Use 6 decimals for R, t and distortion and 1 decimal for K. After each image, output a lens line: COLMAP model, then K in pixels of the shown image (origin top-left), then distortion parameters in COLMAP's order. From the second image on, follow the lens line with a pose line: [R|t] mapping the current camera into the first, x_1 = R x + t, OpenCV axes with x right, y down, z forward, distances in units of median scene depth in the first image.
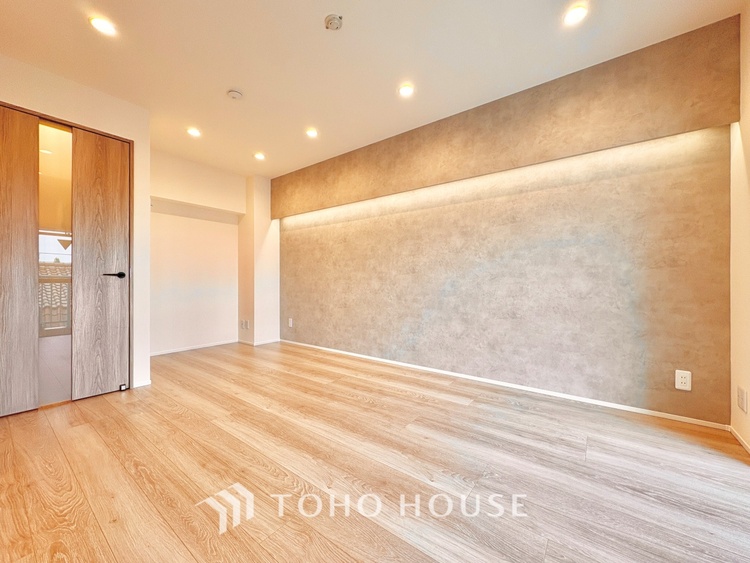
lens RADIAL K [[288.6, 0, 365.4], [0, 288.6, 282.6], [0, 0, 1]] dist [-0.001485, -0.000003]
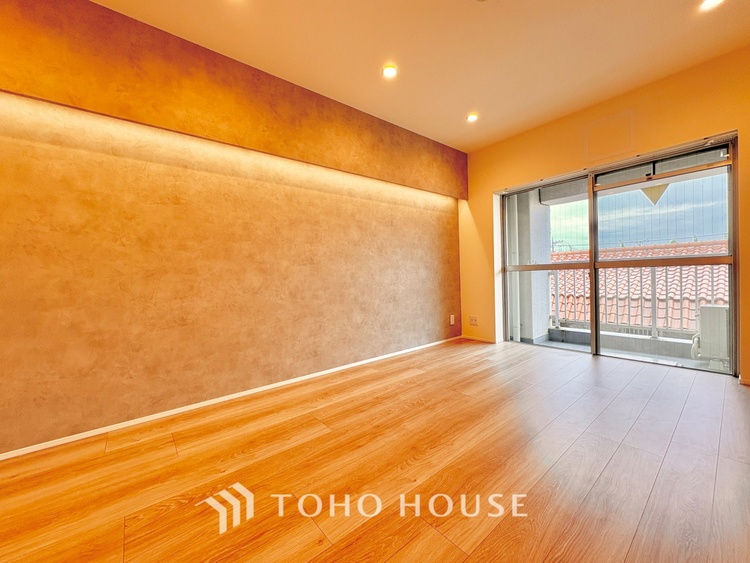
lens RADIAL K [[299.4, 0, 375.0], [0, 299.4, 281.5], [0, 0, 1]] dist [0.000241, 0.000153]
pose [[0.232390, -0.028923, 0.972193, -0.777245], [0.032406, 0.999233, 0.021981, 0.004933], [-0.972083, 0.026397, 0.233149, 0.755881]]
